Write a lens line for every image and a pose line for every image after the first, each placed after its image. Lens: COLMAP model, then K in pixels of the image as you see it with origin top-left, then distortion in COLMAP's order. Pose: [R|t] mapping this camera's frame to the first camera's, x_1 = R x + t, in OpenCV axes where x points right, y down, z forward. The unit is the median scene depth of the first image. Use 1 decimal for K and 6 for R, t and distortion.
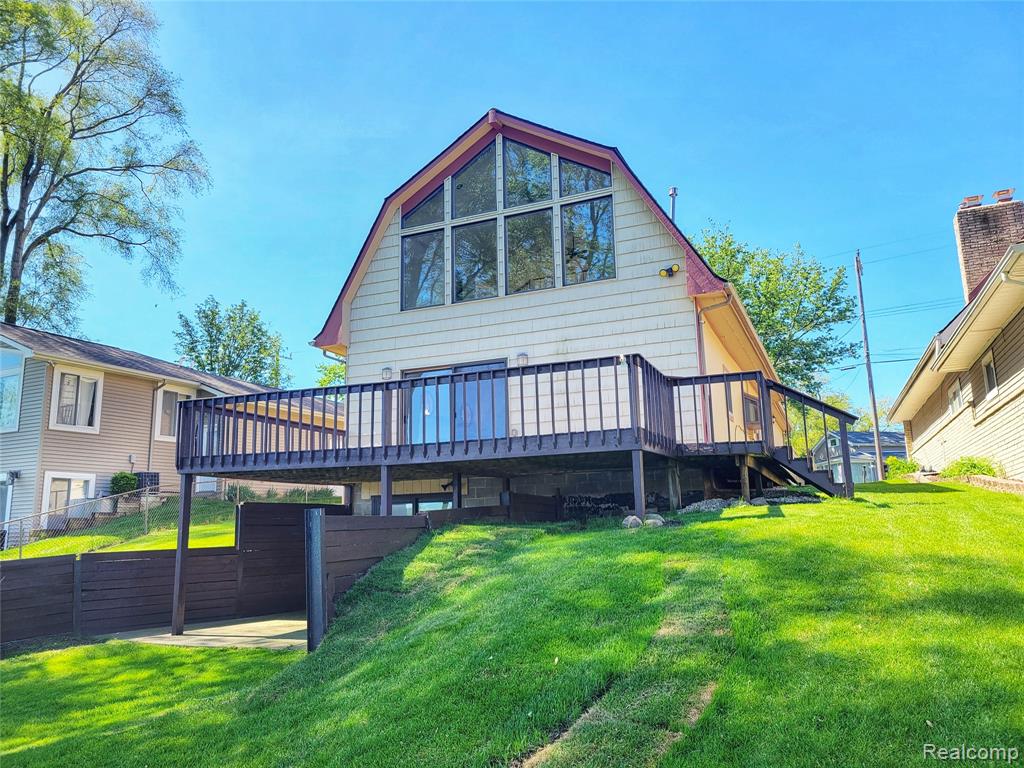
lens RADIAL K [[761.0, 0, 512.0], [0, 761.0, 384.0], [0, 0, 1]] dist [0.056346, -0.001040]
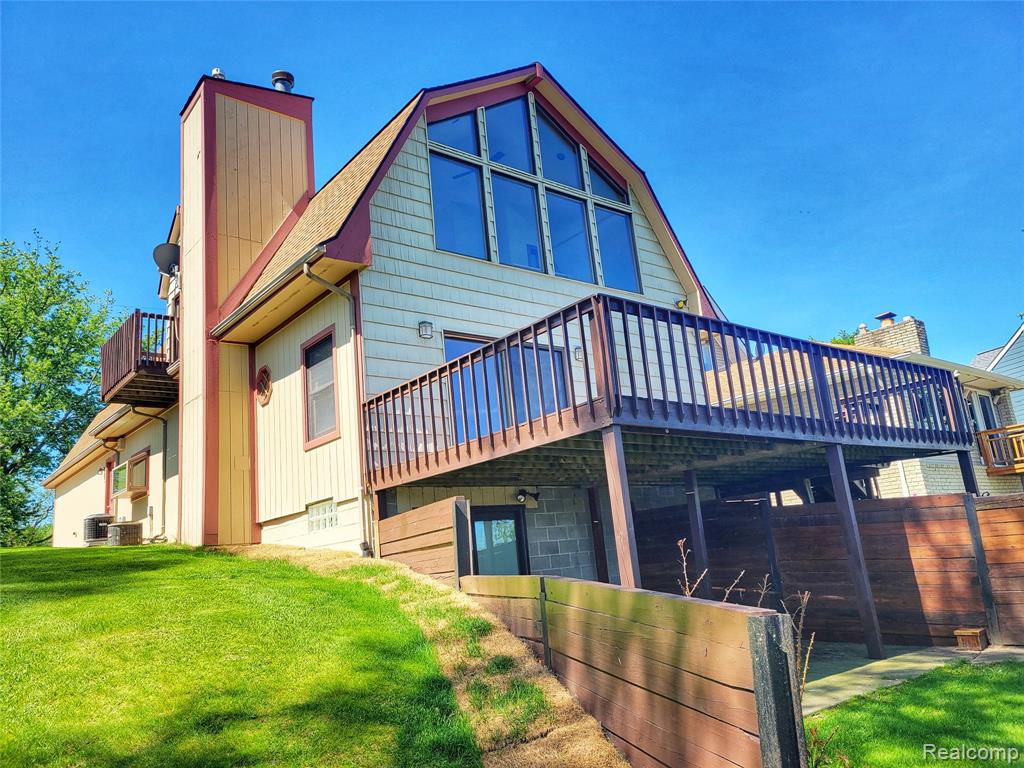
lens RADIAL K [[772.7, 0, 512.0], [0, 772.7, 395.8], [0, 0, 1]] dist [0.035629, -0.002797]
pose [[0.464123, 0.176805, 0.867946, -0.722148], [-0.077823, 0.984226, -0.158877, 0.148943], [-0.882345, 0.006192, 0.470562, 0.608300]]
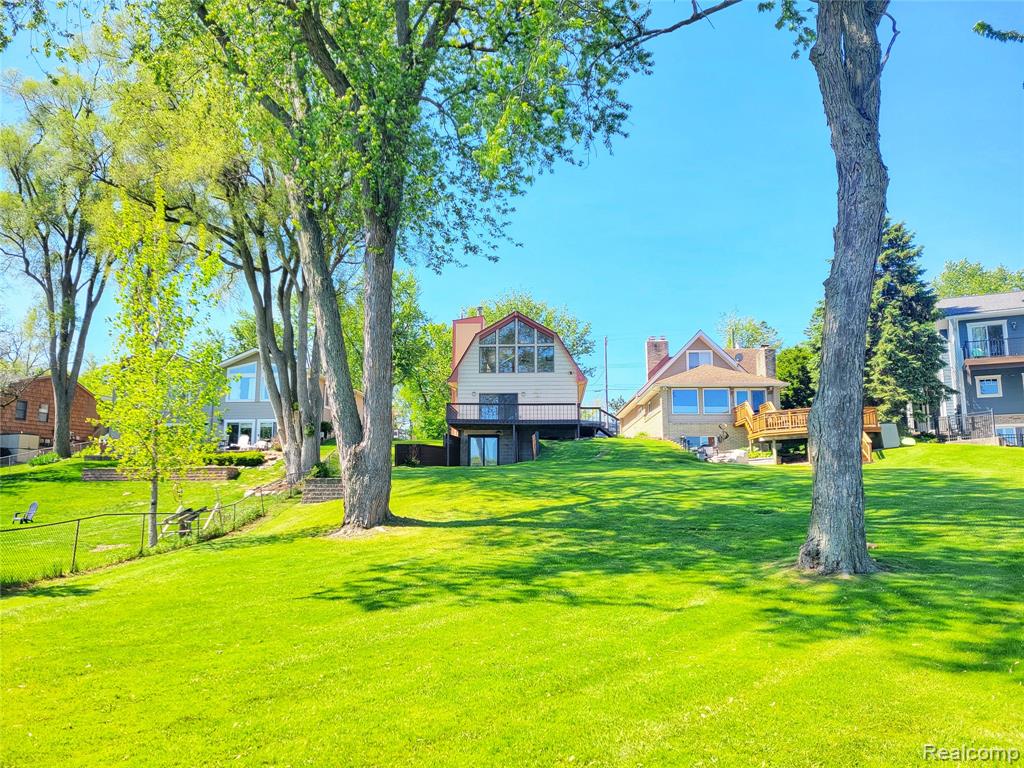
lens RADIAL K [[761.0, 0, 512.0], [0, 761.0, 384.0], [0, 0, 1]] dist [0.056346, -0.001040]
pose [[0.936379, 0.071855, 0.343558, -1.048652], [-0.082296, 0.996481, 0.015888, -0.112840], [-0.341208, -0.043150, 0.938997, -1.832899]]
